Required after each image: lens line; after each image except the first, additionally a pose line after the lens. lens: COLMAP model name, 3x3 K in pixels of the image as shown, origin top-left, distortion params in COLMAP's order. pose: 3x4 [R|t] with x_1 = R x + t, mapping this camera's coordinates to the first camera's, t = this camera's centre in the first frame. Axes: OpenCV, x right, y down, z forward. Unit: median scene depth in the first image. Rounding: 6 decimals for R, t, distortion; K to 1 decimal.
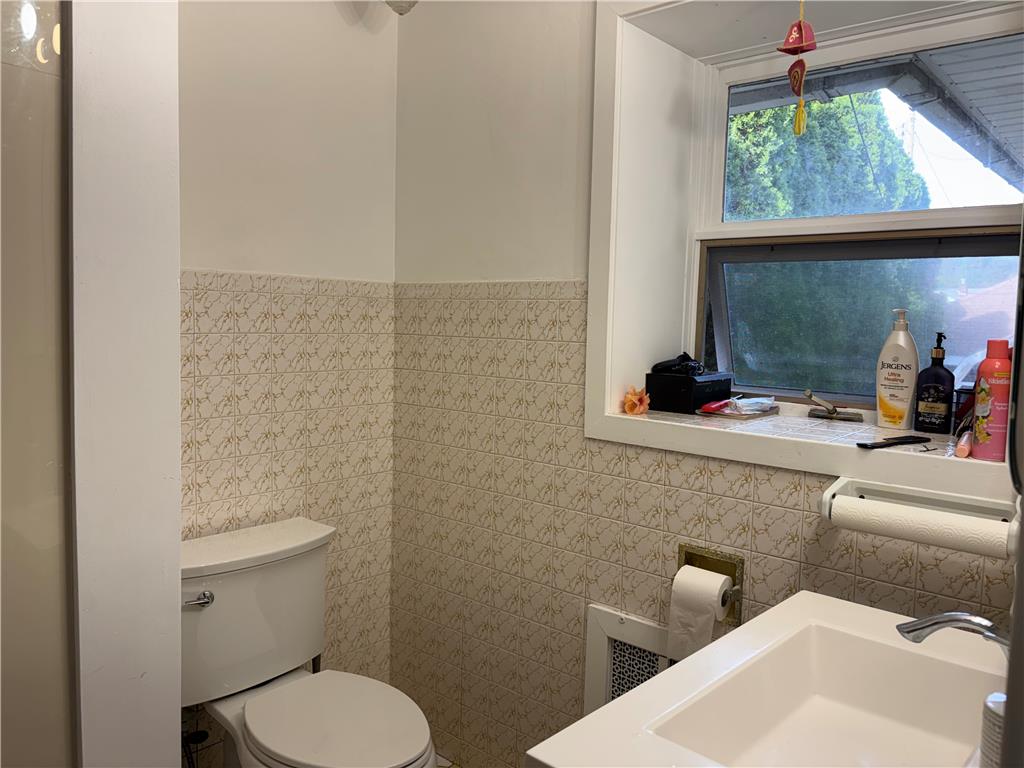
lens RADIAL K [[778.7, 0, 512.9], [0, 778.7, 381.6], [0, 0, 1]] dist [0.049440, -0.045264]
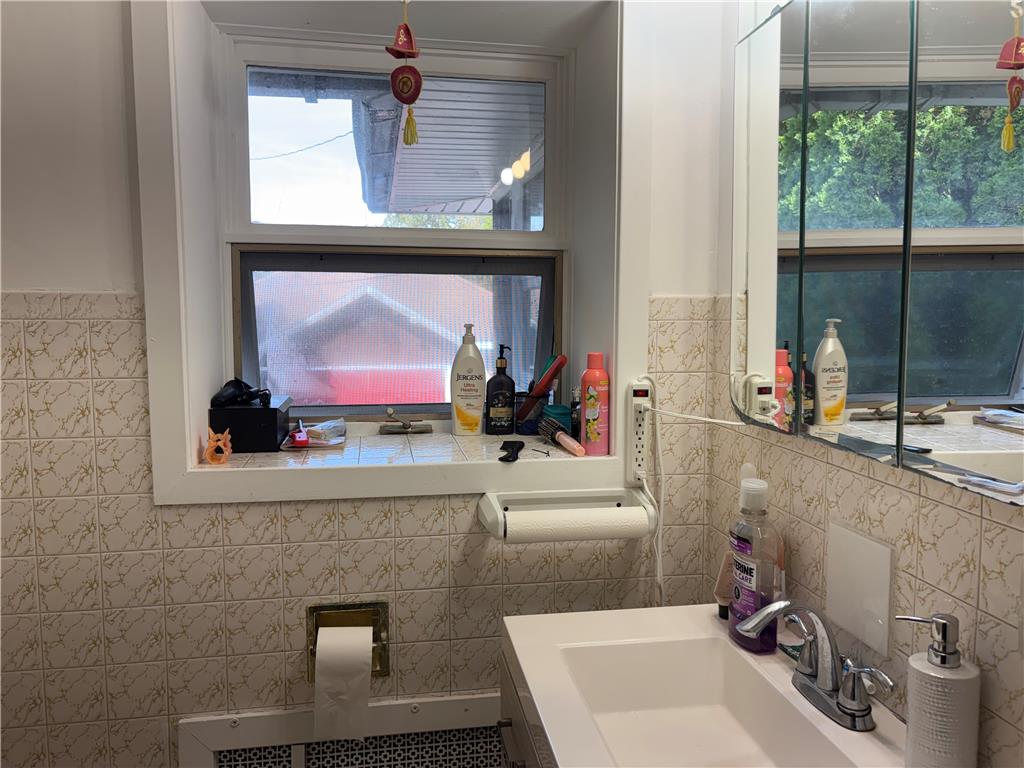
lens RADIAL K [[778.7, 0, 513.1], [0, 778.7, 381.1], [0, 0, 1]] dist [0.049440, -0.045264]
pose [[0.635736, -0.091226, 0.766497, -0.279020], [0.079208, 0.995460, 0.052780, -0.064594], [-0.767832, 0.027159, 0.640076, 0.280391]]
